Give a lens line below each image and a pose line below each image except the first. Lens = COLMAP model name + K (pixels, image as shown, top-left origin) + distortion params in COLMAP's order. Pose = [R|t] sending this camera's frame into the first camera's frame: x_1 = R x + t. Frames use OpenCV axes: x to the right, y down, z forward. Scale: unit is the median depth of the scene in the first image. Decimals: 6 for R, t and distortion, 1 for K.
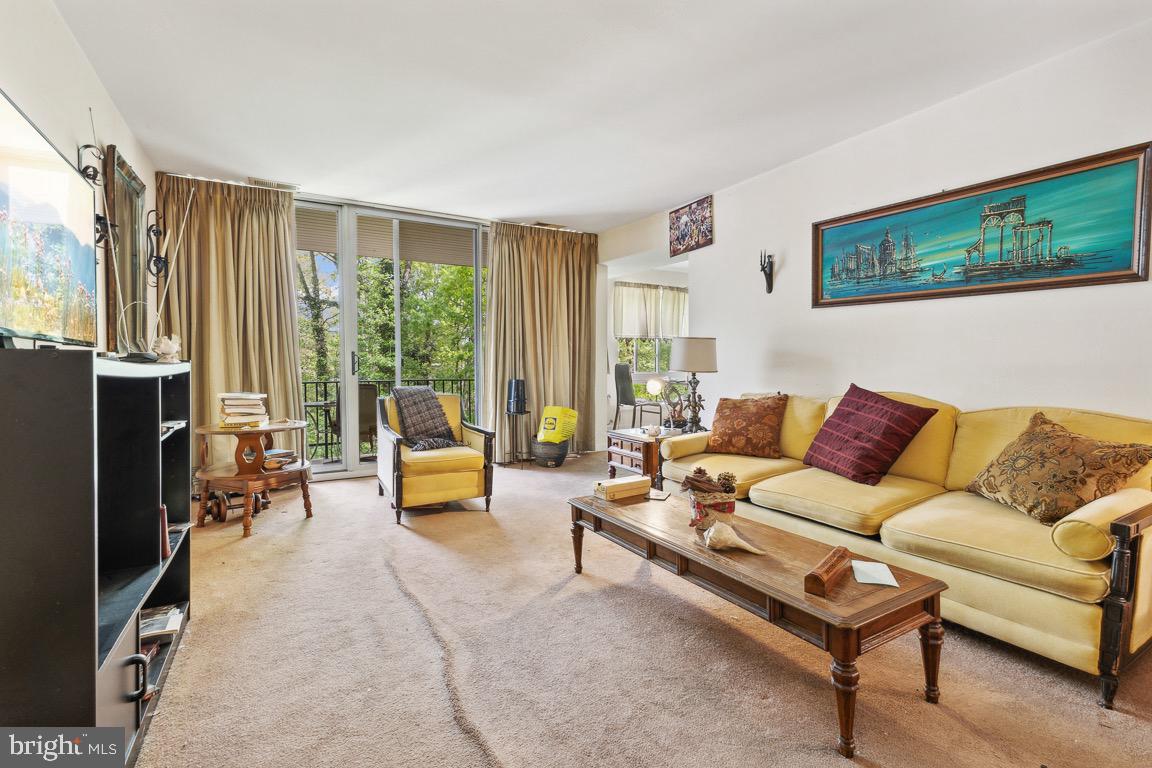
lens RADIAL K [[519.2, 0, 573.6], [0, 519.2, 365.8], [0, 0, 1]] dist [0.023990, 0.000073]
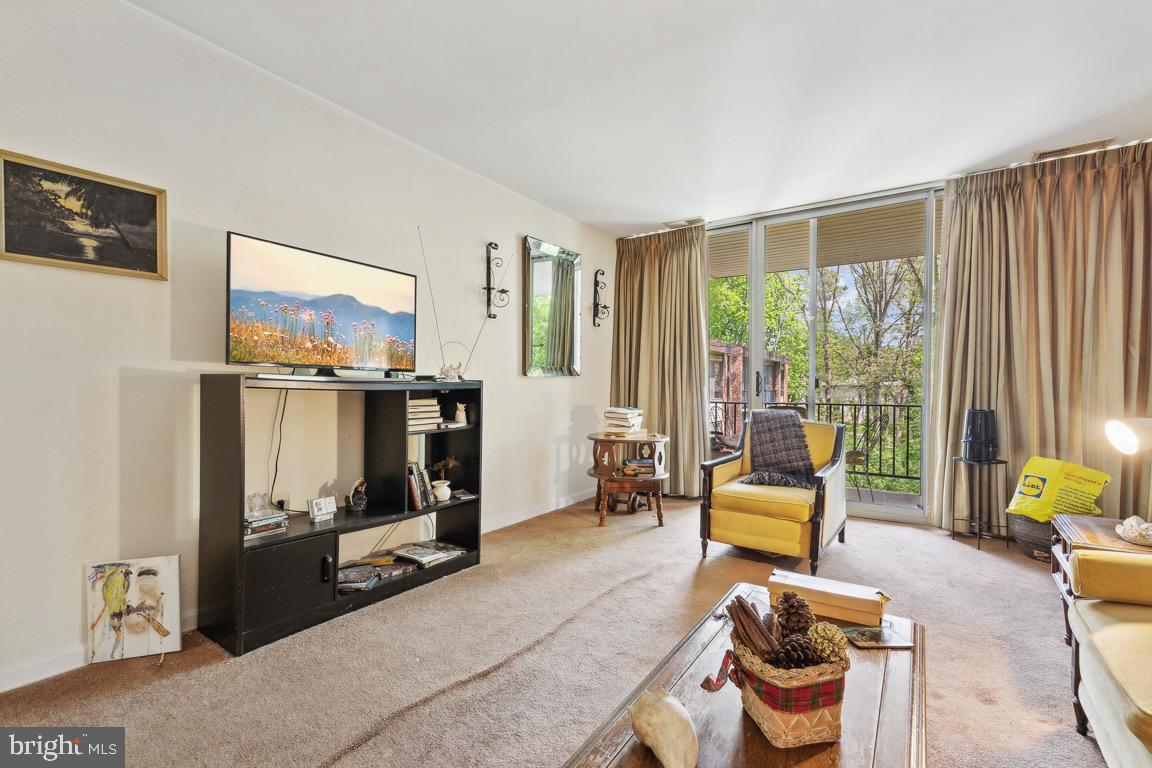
lens RADIAL K [[517.5, 0, 576.0], [0, 517.5, 384.0], [0, 0, 1]] dist [0.018110, -0.000260]
pose [[0.441019, 0.001381, -0.897497, 0.308531], [-0.010239, 0.999941, -0.003492, 0.001899], [0.897440, 0.010729, 0.441007, 0.307844]]
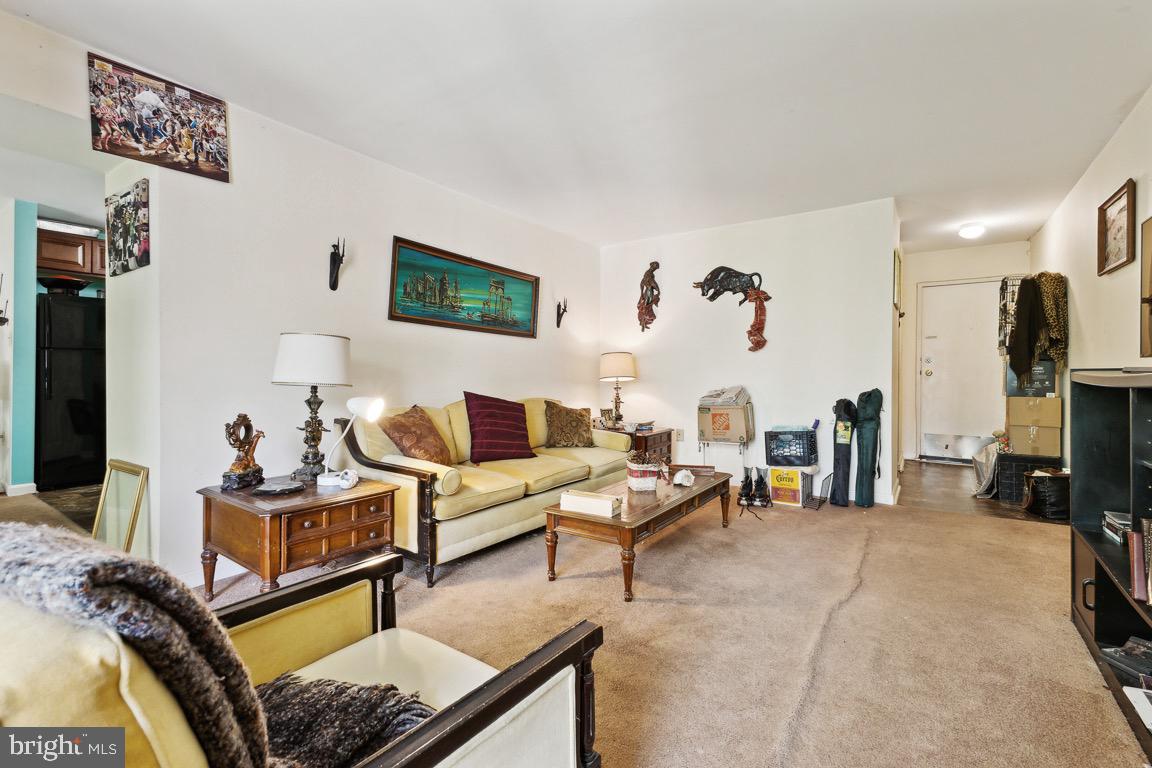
lens RADIAL K [[517.5, 0, 576.0], [0, 517.5, 384.0], [0, 0, 1]] dist [0.018110, -0.000260]
pose [[-0.407616, -0.001969, 0.913152, -0.474861], [0.007464, 0.999957, 0.005488, 0.006867], [-0.913123, 0.009053, -0.407583, 0.874968]]
